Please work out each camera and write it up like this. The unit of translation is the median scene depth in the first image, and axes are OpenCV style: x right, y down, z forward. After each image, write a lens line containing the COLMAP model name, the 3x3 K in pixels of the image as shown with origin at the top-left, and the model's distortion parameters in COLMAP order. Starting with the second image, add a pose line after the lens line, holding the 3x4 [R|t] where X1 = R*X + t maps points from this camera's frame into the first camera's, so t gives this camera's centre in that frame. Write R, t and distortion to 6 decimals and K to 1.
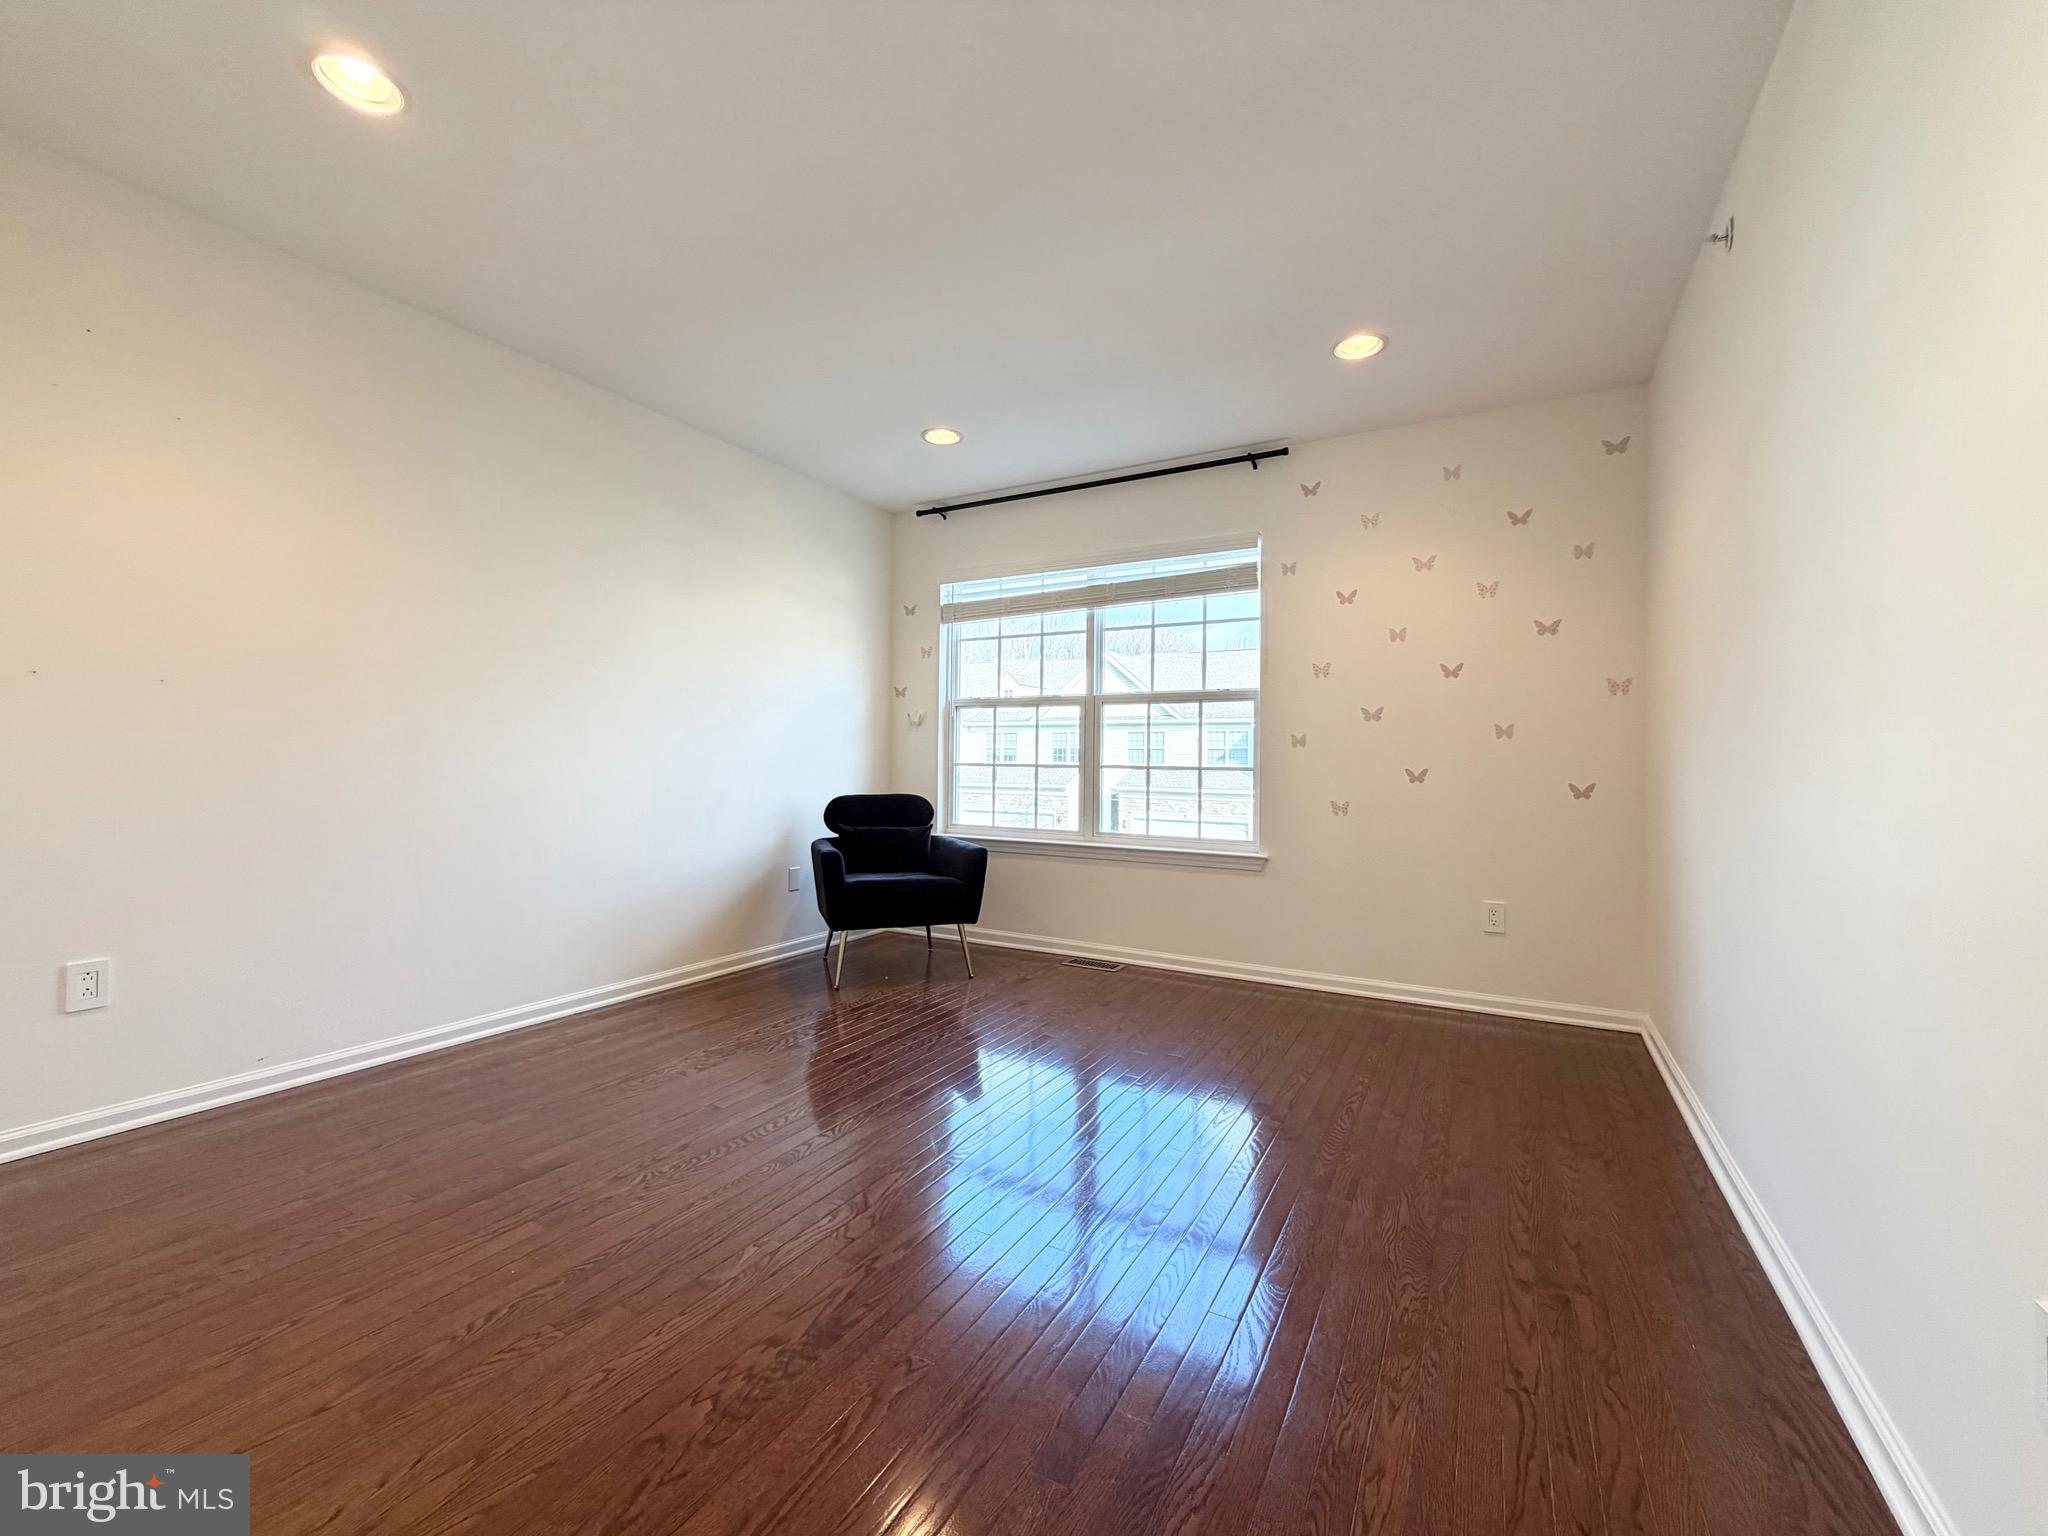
lens RADIAL K [[816.8, 0, 1020.7], [0, 816.8, 757.8], [0, 0, 1]] dist [0.002356, 0.000105]
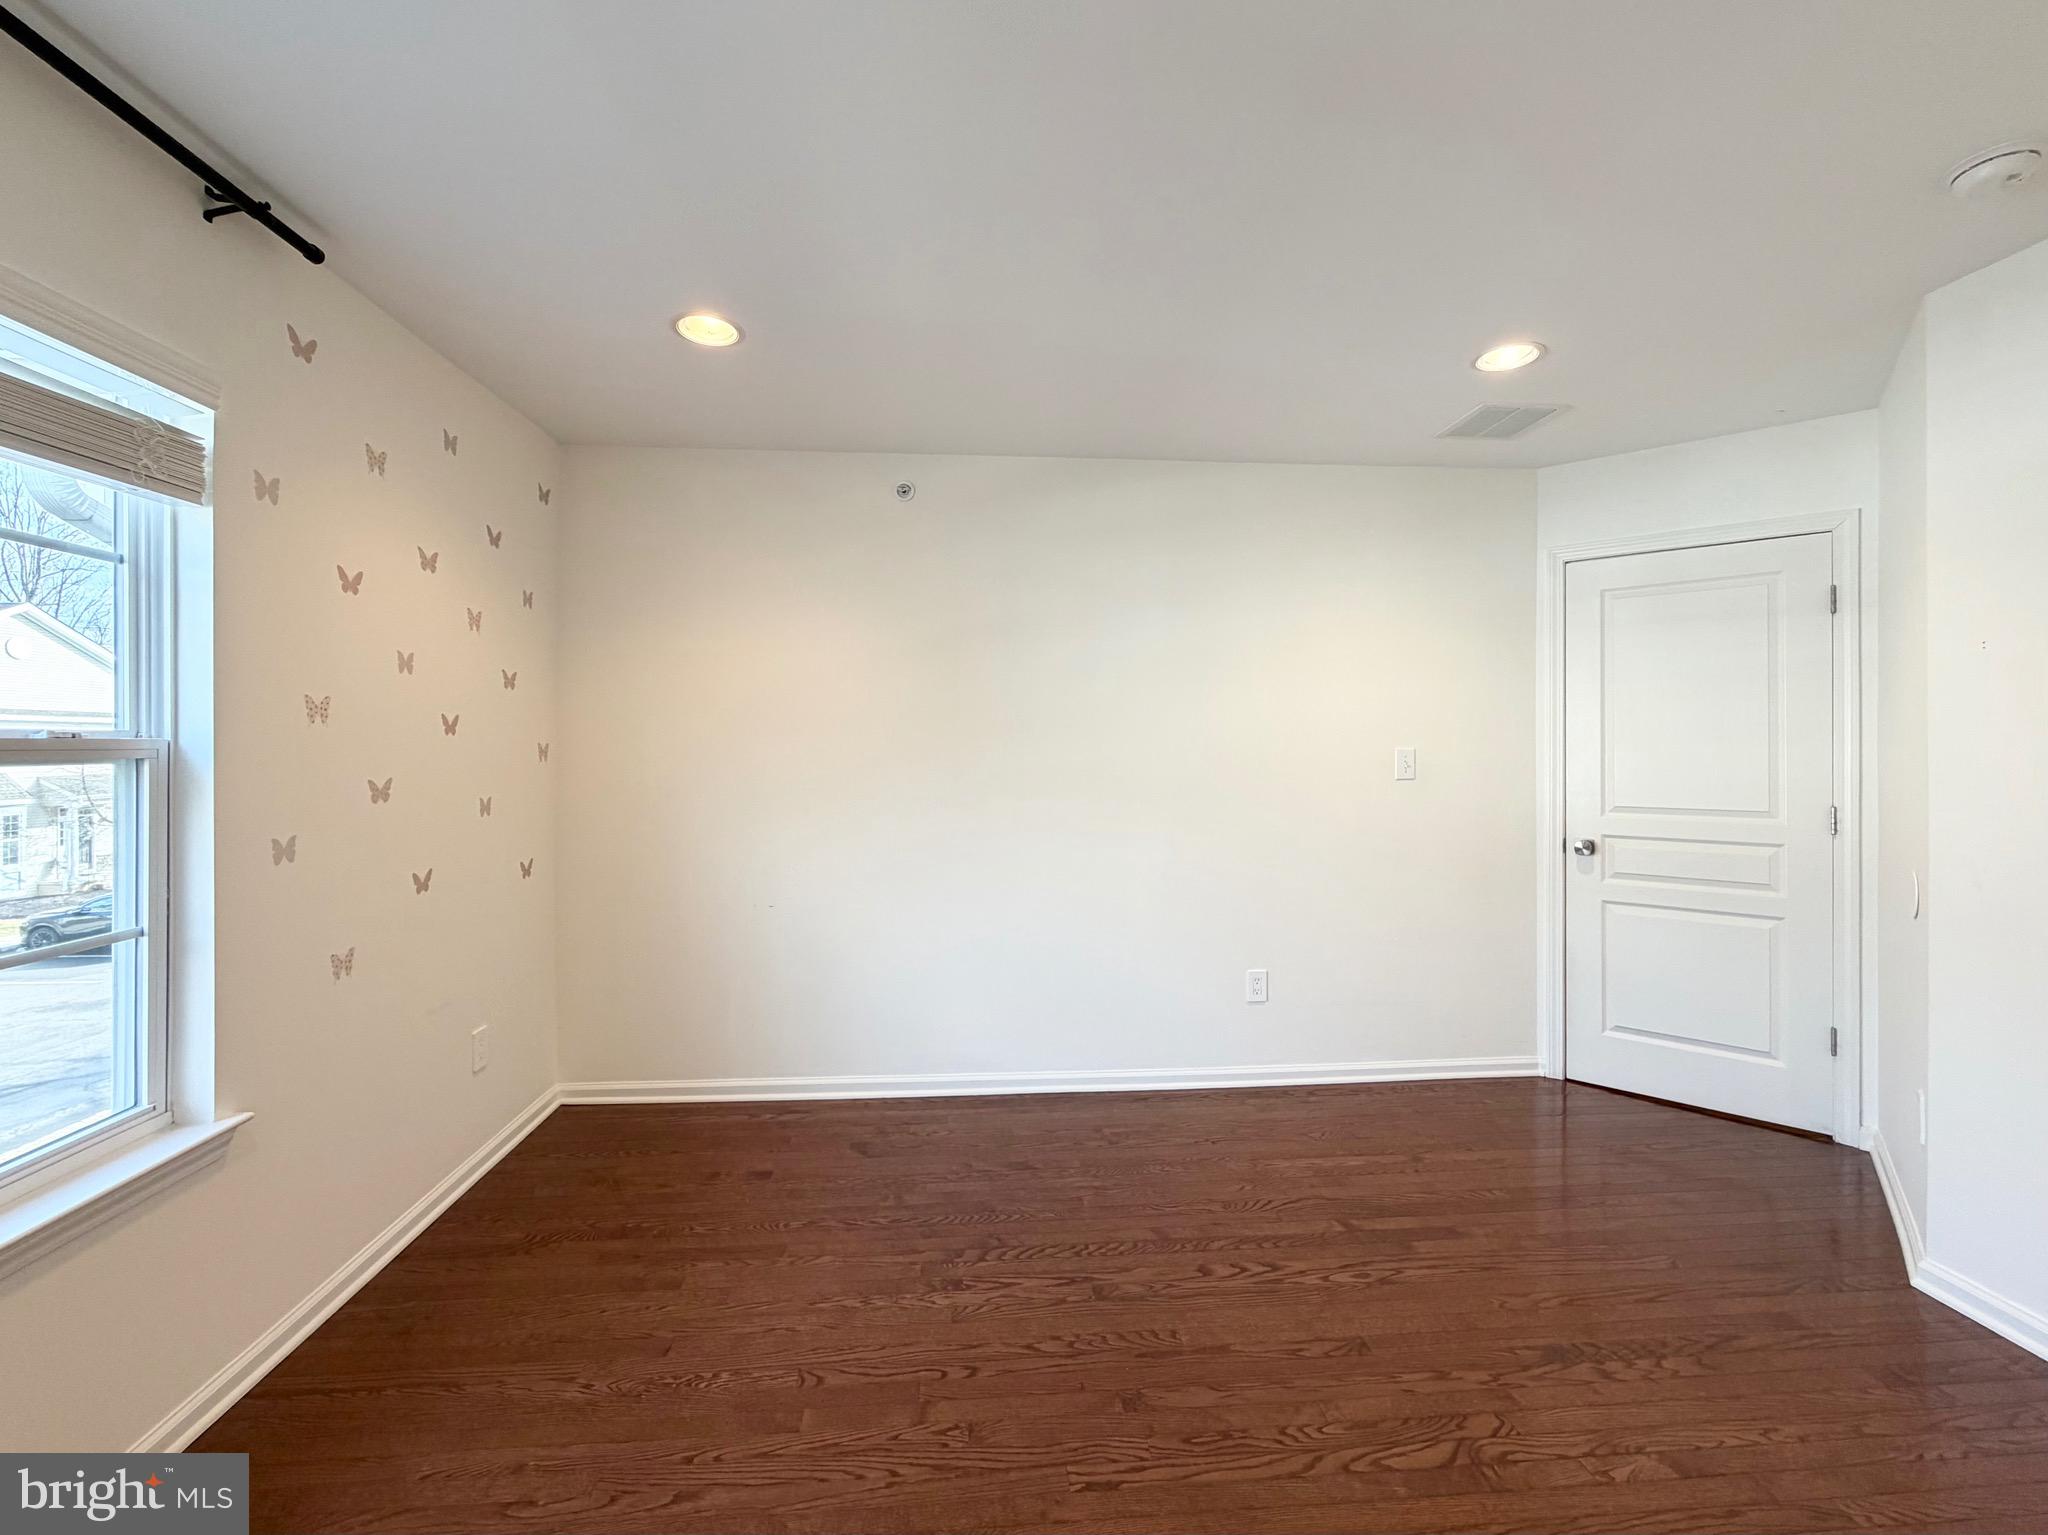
lens RADIAL K [[838.6, 0, 1023.5], [0, 838.6, 752.1], [0, 0, 1]] dist [0.000933, 0.000465]
pose [[-0.550720, -0.020015, 0.834450, -0.340207], [-0.011949, 0.999799, 0.016095, -0.098194], [-0.834605, -0.001107, -0.550848, 0.964146]]
